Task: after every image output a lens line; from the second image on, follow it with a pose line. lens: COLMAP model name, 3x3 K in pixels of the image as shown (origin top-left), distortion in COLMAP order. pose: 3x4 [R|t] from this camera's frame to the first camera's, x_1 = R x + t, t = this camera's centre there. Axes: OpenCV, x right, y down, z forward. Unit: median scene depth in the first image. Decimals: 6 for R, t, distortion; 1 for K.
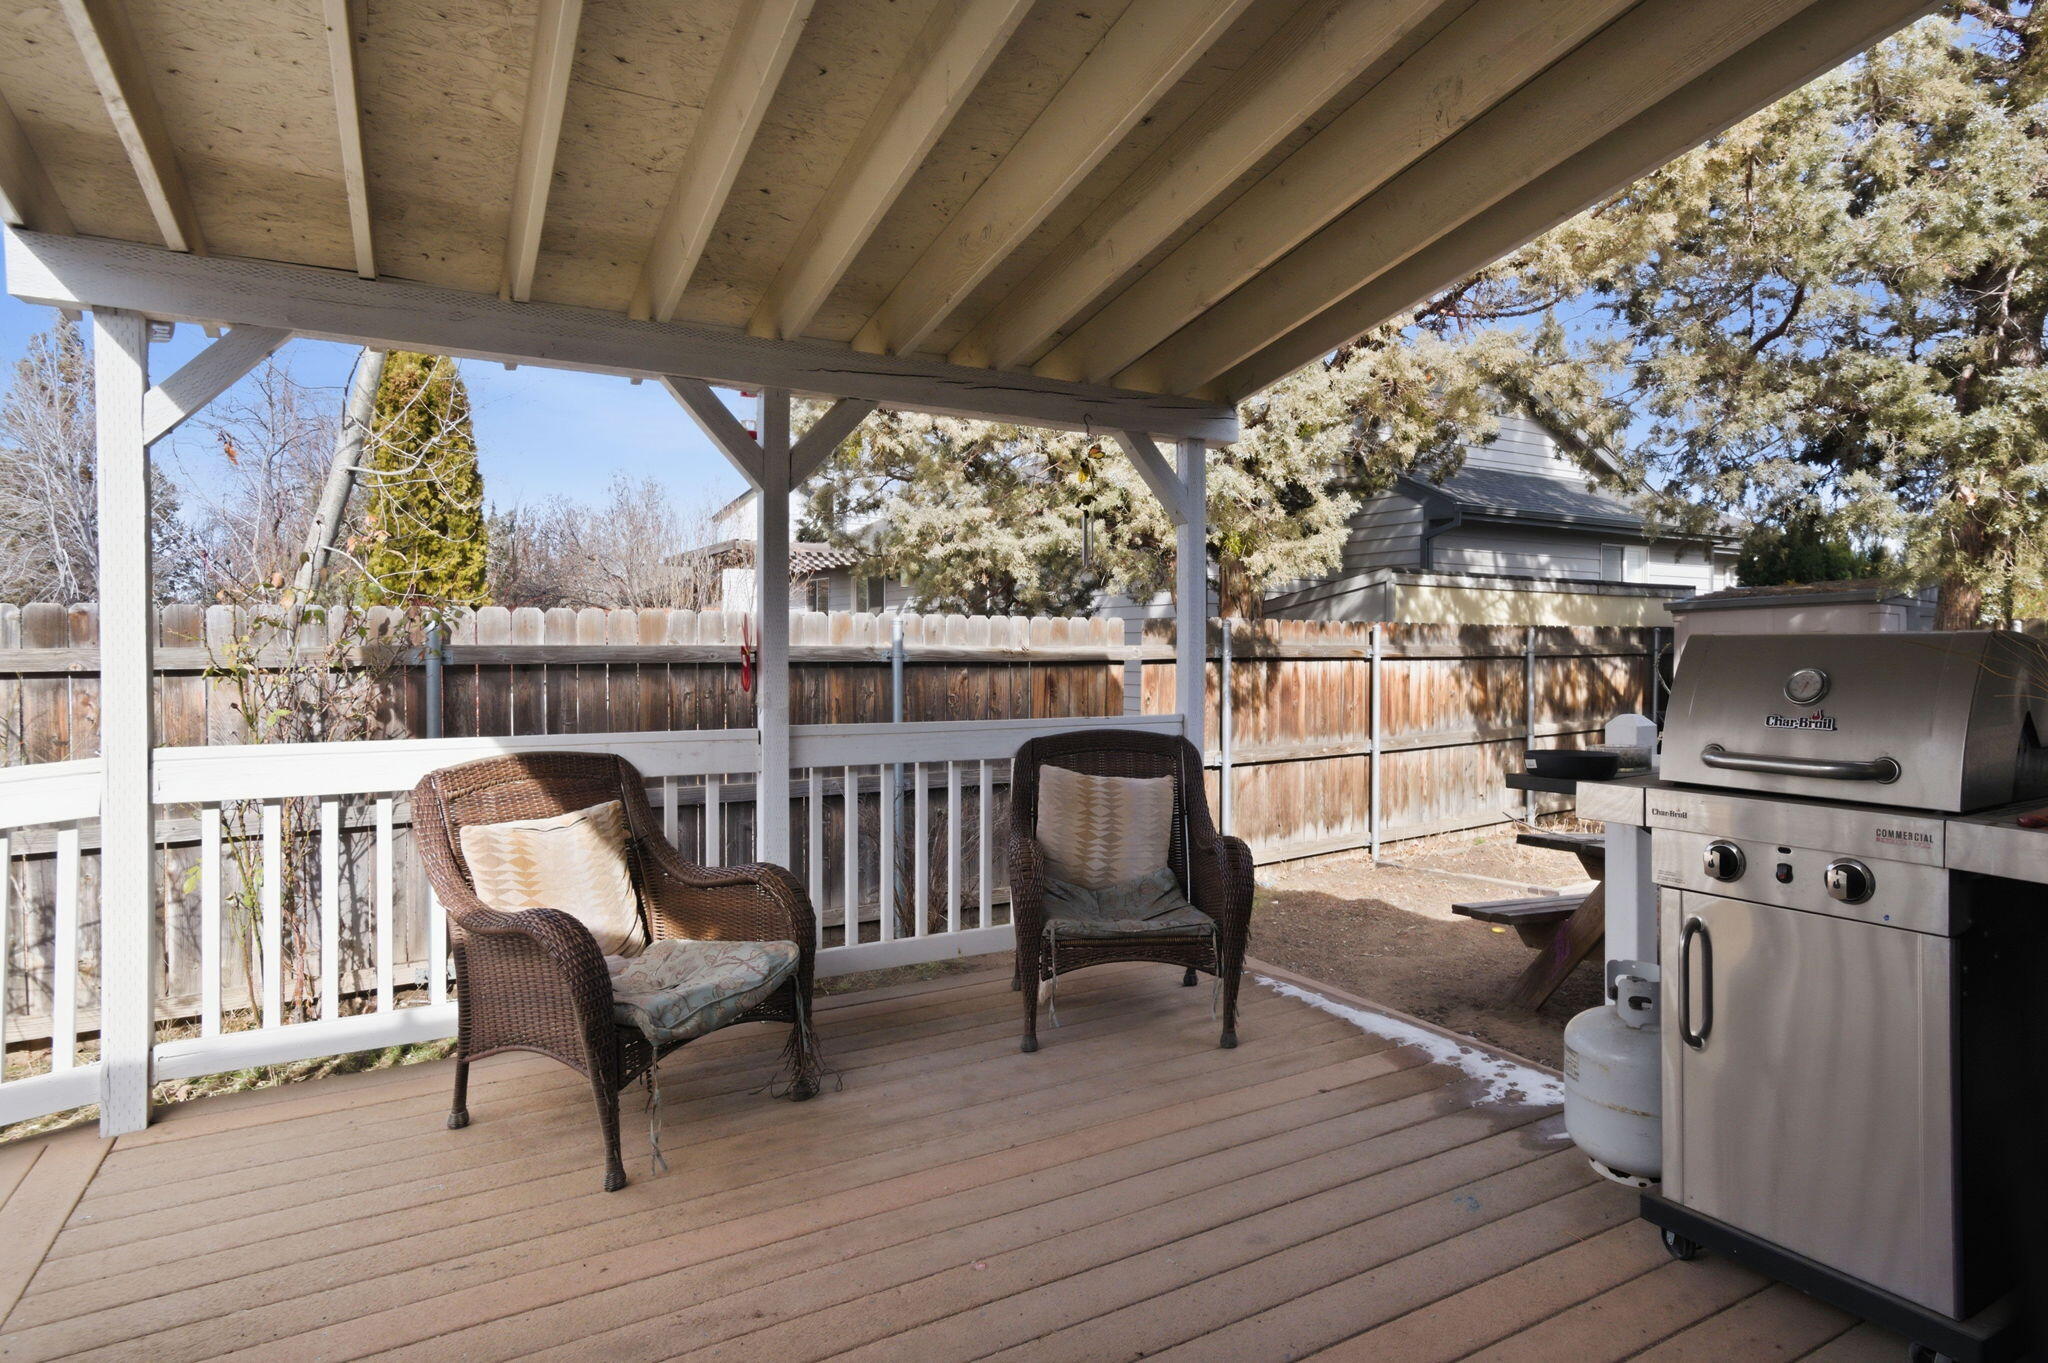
lens RADIAL K [[1147.6, 0, 1027.5], [0, 1147.6, 673.2], [0, 0, 1]] dist [0.004584, -0.018695]
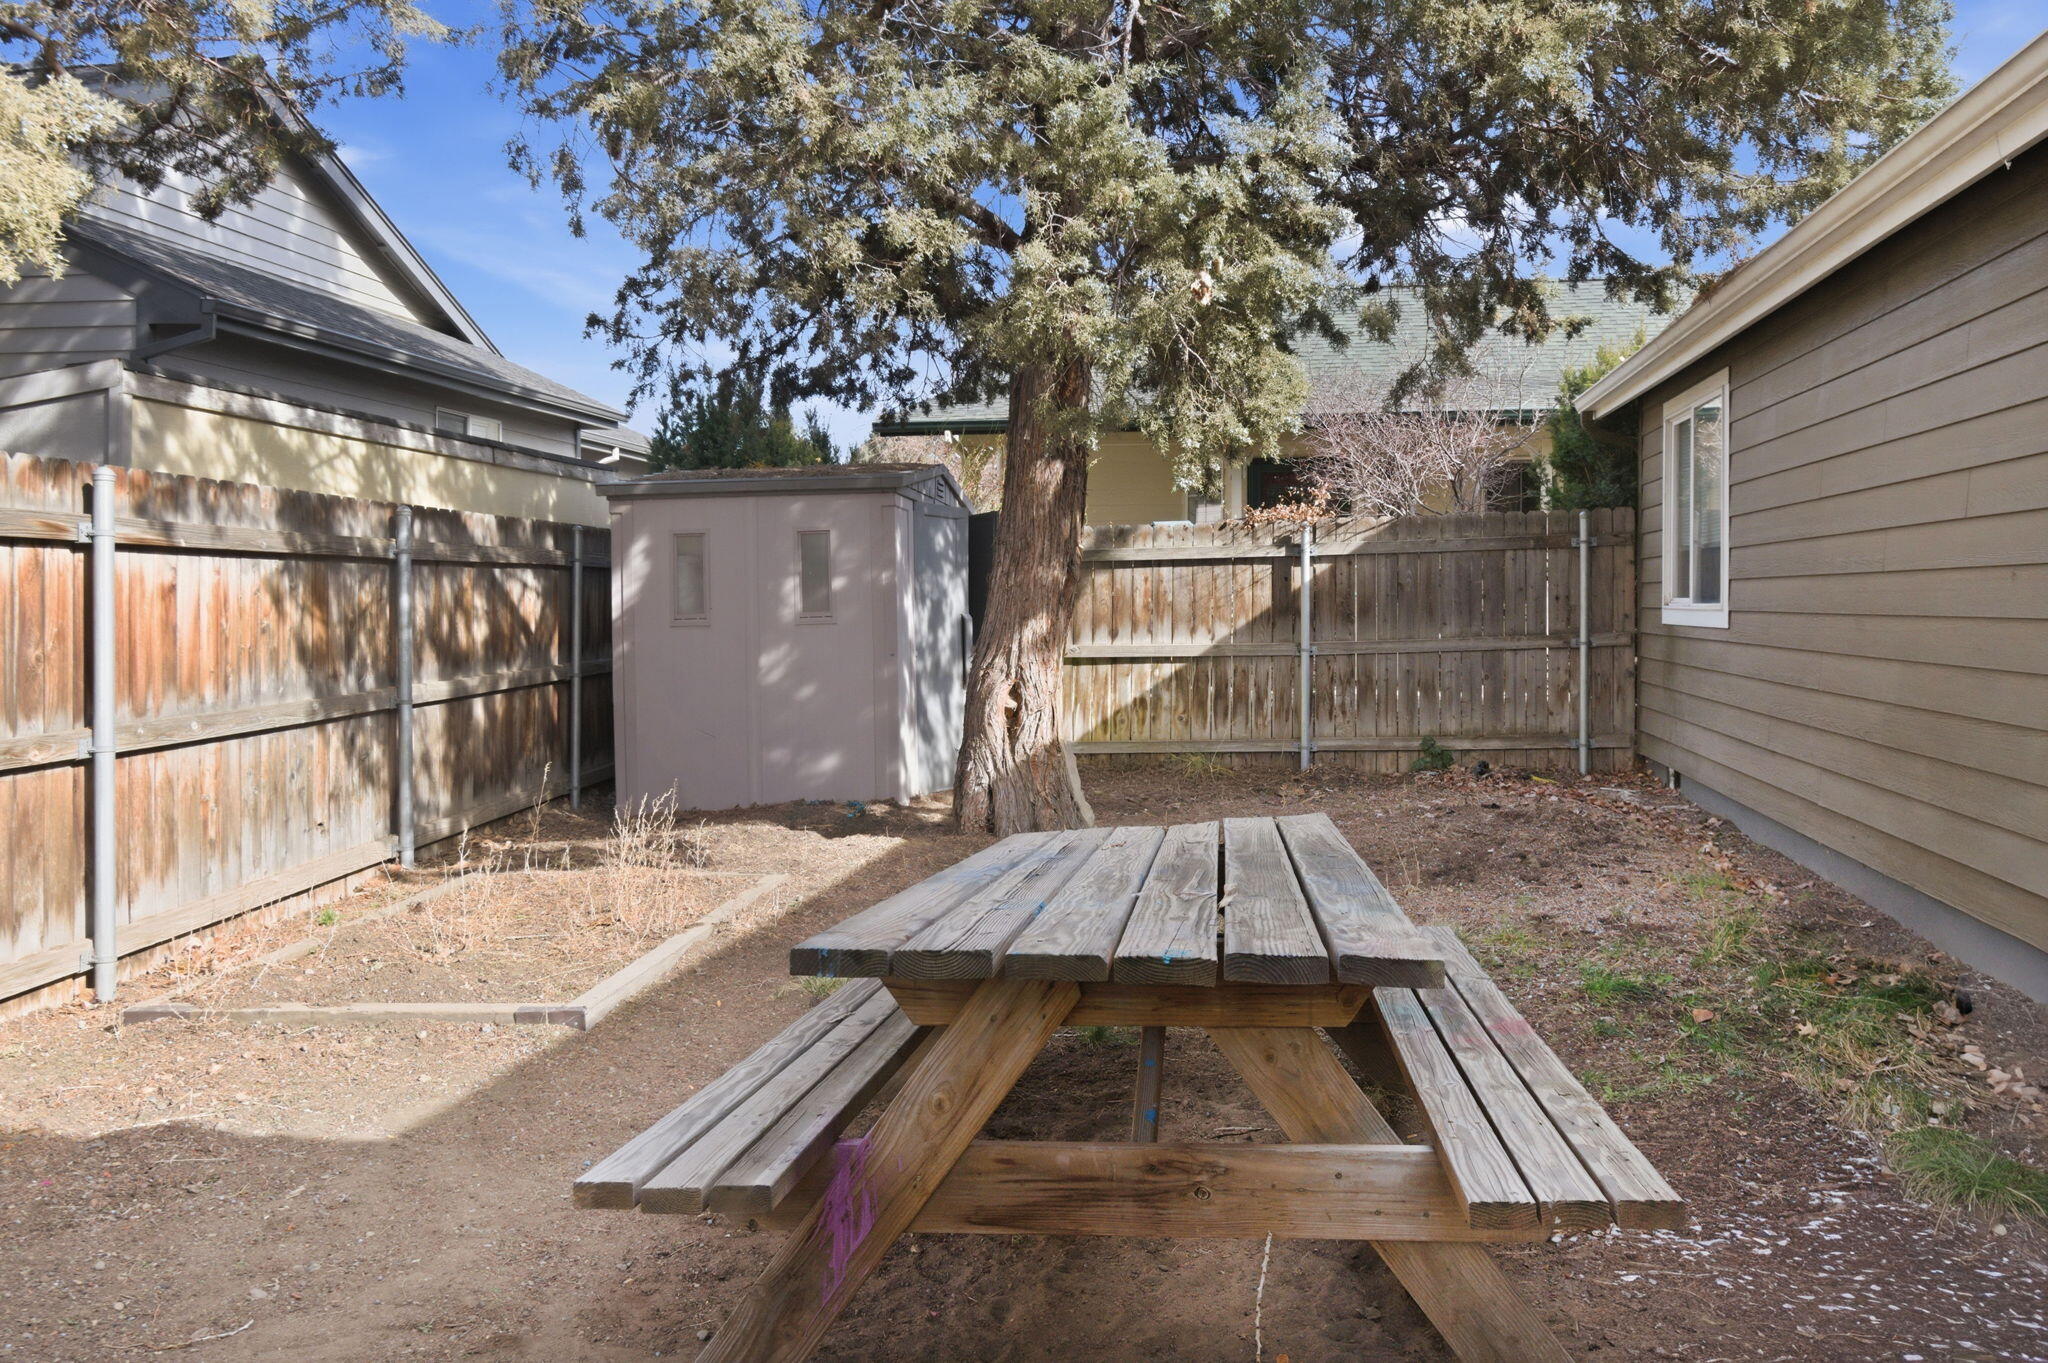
lens RADIAL K [[1524.4, 0, 1102.7], [0, 1524.4, 607.6], [0, 0, 1]] dist [-0.003120, 0.031157]
pose [[0.595484, 0.001197, 0.803366, 0.052563], [0.011349, 0.999887, -0.009902, 0.019755], [-0.803287, 0.015014, 0.595403, 0.306006]]
